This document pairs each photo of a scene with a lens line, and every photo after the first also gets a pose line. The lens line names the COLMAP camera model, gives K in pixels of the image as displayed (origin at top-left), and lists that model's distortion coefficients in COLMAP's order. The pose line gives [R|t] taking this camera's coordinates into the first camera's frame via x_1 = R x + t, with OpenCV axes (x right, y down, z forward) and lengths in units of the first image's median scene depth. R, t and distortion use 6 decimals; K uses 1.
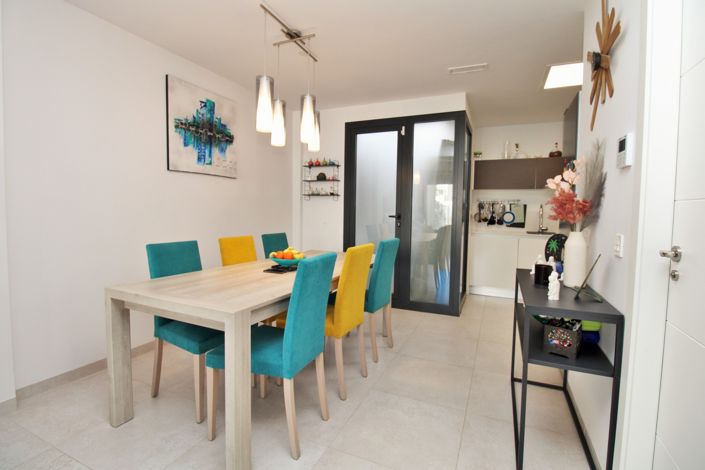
lens RADIAL K [[329.2, 0, 354.2], [0, 329.2, 231.3], [0, 0, 1]] dist [-0.004294, -0.002952]
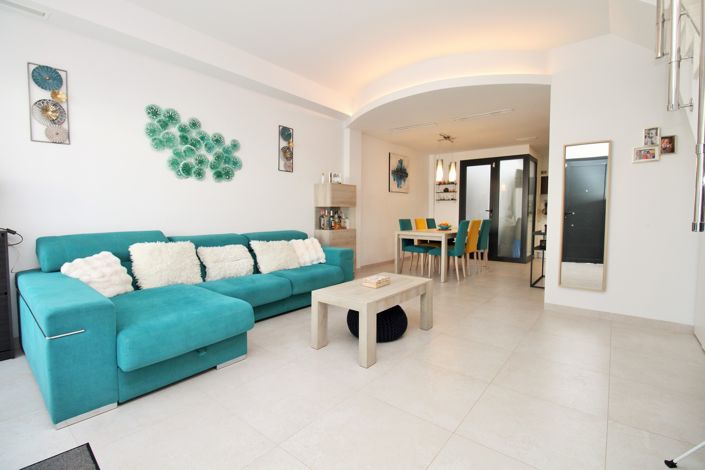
lens RADIAL K [[329.2, 0, 353.1], [0, 329.2, 232.5], [0, 0, 1]] dist [-0.004294, -0.002952]
pose [[0.966912, 0.003595, -0.255086, -0.144306], [-0.004225, 0.999989, -0.001921, 0.084319], [0.255076, 0.002935, 0.966917, -0.993971]]
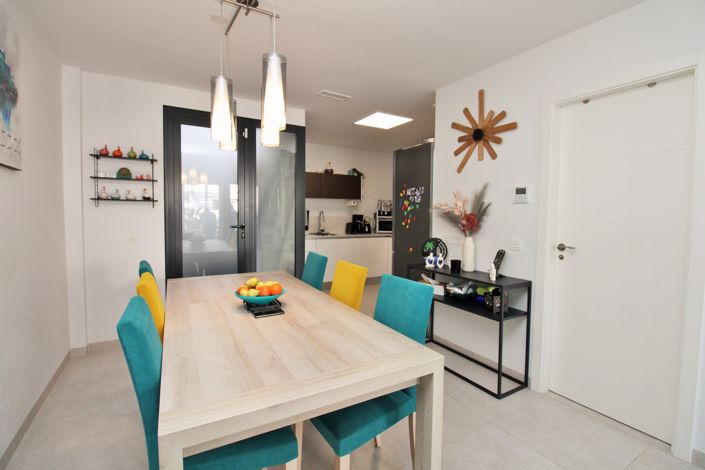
lens RADIAL K [[329.2, 0, 352.6], [0, 329.2, 227.6], [0, 0, 1]] dist [-0.004294, -0.002952]
pose [[0.579677, -0.047476, 0.813462, -0.425156], [0.050304, 0.998482, 0.022427, -0.048058], [-0.813292, 0.027920, 0.581186, 0.232218]]
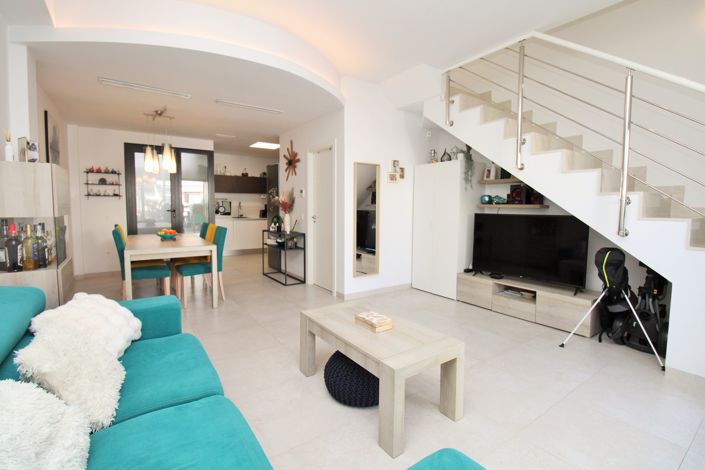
lens RADIAL K [[329.2, 0, 352.9], [0, 329.2, 228.3], [0, 0, 1]] dist [-0.004294, -0.002952]
pose [[0.514903, -0.072898, 0.854143, -0.765898], [0.054245, 0.997152, 0.052403, 0.002643], [-0.855530, 0.019351, 0.517391, -0.528873]]
